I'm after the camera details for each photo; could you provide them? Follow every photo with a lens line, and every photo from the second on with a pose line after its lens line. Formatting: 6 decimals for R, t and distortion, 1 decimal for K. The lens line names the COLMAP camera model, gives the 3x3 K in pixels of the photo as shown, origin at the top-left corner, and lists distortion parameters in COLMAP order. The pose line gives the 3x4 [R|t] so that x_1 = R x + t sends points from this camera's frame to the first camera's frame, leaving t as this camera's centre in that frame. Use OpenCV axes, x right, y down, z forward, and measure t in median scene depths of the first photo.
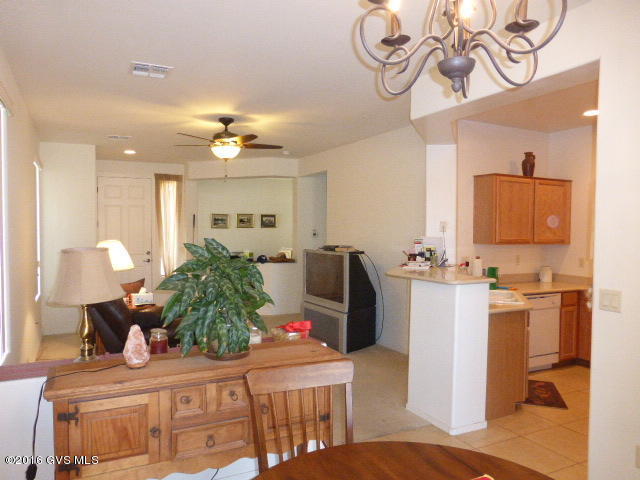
lens RADIAL K [[484.4, 0, 324.0], [0, 484.4, 231.8], [0, 0, 1]] dist [-0.006970, 0.002124]
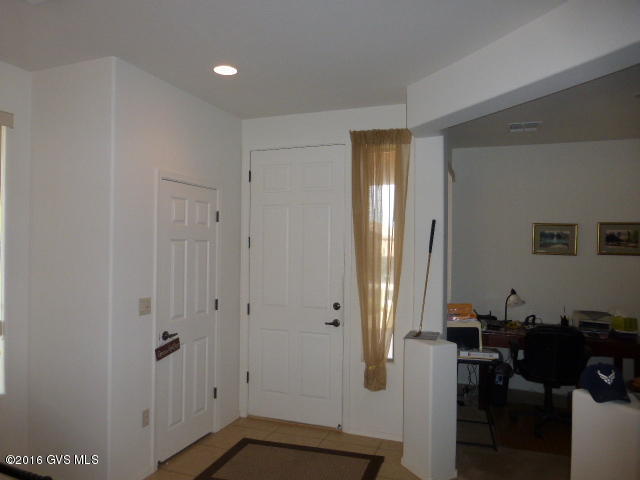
lens RADIAL K [[484.4, 0, 324.0], [0, 484.4, 231.8], [0, 0, 1]] dist [-0.006970, 0.002124]
pose [[0.673185, -0.012409, -0.739370, -0.030625], [-0.020973, 0.999137, -0.035865, -0.010050], [0.739177, 0.039650, 0.672343, 0.668121]]
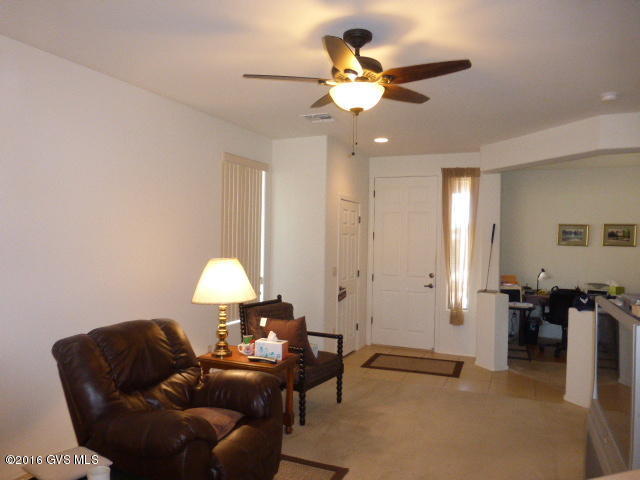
lens RADIAL K [[484.4, 0, 324.0], [0, 484.4, 231.8], [0, 0, 1]] dist [-0.006970, 0.002124]
pose [[0.629597, 0.006731, -0.776892, 0.108688], [-0.030208, 0.999418, -0.015821, -0.006967], [0.776334, 0.033429, 0.629435, 0.394906]]
